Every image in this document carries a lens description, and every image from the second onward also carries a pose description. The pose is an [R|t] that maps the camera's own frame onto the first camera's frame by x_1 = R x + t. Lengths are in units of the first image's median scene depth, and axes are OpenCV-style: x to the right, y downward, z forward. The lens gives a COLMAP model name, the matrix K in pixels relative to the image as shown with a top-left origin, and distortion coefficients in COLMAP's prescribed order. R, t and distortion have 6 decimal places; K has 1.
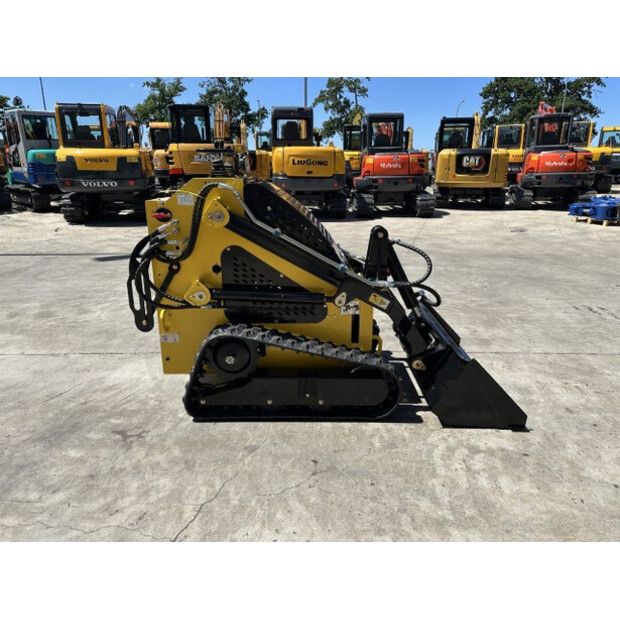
lens RADIAL K [[436.8, 0, 313.9], [0, 436.8, 305.6], [0, 0, 1]] dist [0.048529, -0.061839]
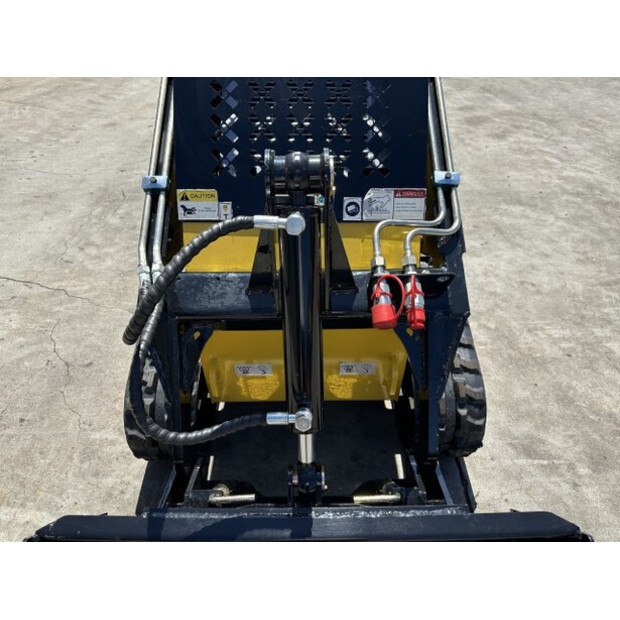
lens RADIAL K [[436.8, 0, 306.6], [0, 436.8, 315.4], [0, 0, 1]] dist [0.048529, -0.061839]
pose [[0.009101, 0.682642, -0.730697, 0.458457], [-0.278920, 0.703458, 0.653720, -0.308314], [0.960271, 0.197856, 0.196805, 1.005967]]
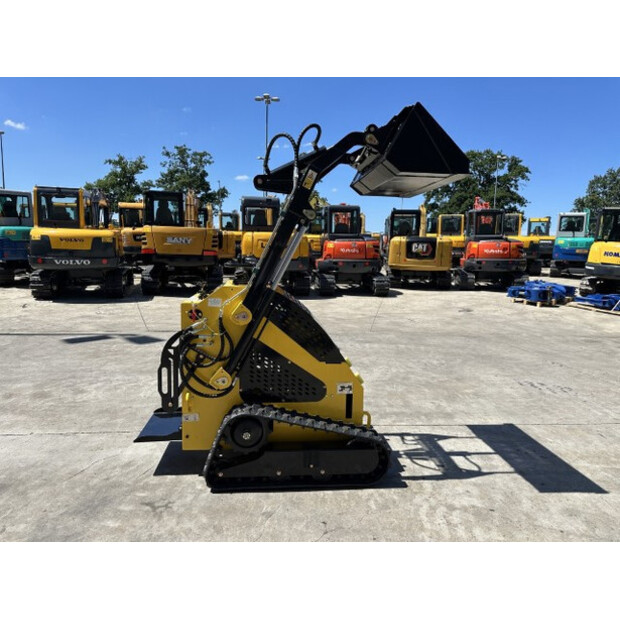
lens RADIAL K [[436.8, 0, 313.4], [0, 436.8, 305.8], [0, 0, 1]] dist [0.048529, -0.061839]
pose [[0.994785, 0.009533, 0.101544, -0.127509], [0.006875, 0.987089, -0.160023, -0.028550], [-0.101759, 0.159886, 0.981876, -0.219334]]
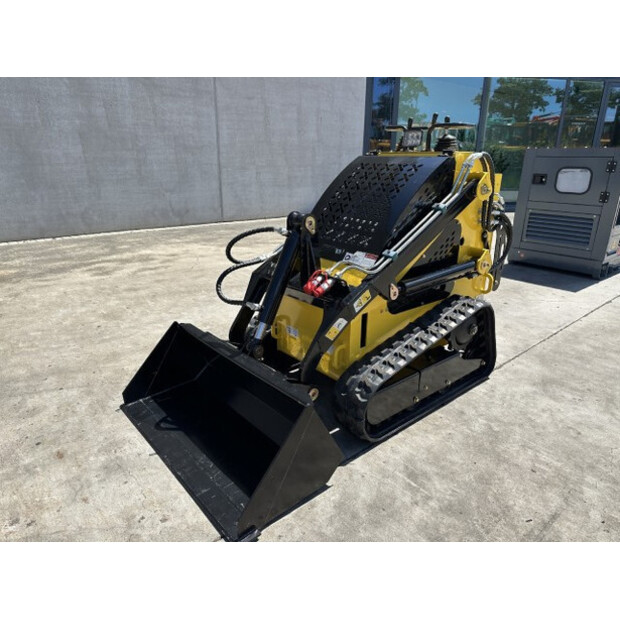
lens RADIAL K [[436.8, 0, 308.6], [0, 436.8, 306.0], [0, 0, 1]] dist [0.048529, -0.061839]
pose [[-0.757060, 0.199986, -0.621985, 0.688795], [-0.198437, 0.836645, 0.510536, -0.460157], [0.622481, 0.509932, -0.593706, 1.617789]]
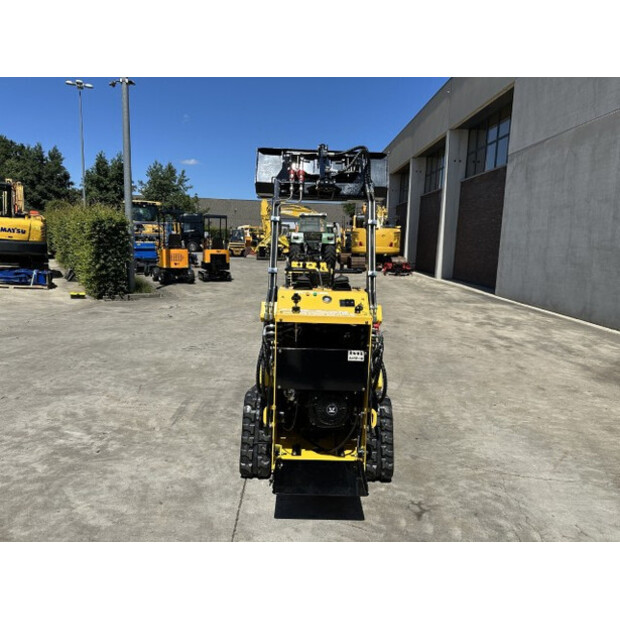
lens RADIAL K [[436.8, 0, 313.4], [0, 436.8, 305.5], [0, 0, 1]] dist [0.048529, -0.061839]
pose [[-0.020070, -0.150496, 0.988407, -1.365658], [0.252984, 0.955670, 0.150649, -0.434602], [-0.967262, 0.253074, 0.018893, 1.021426]]
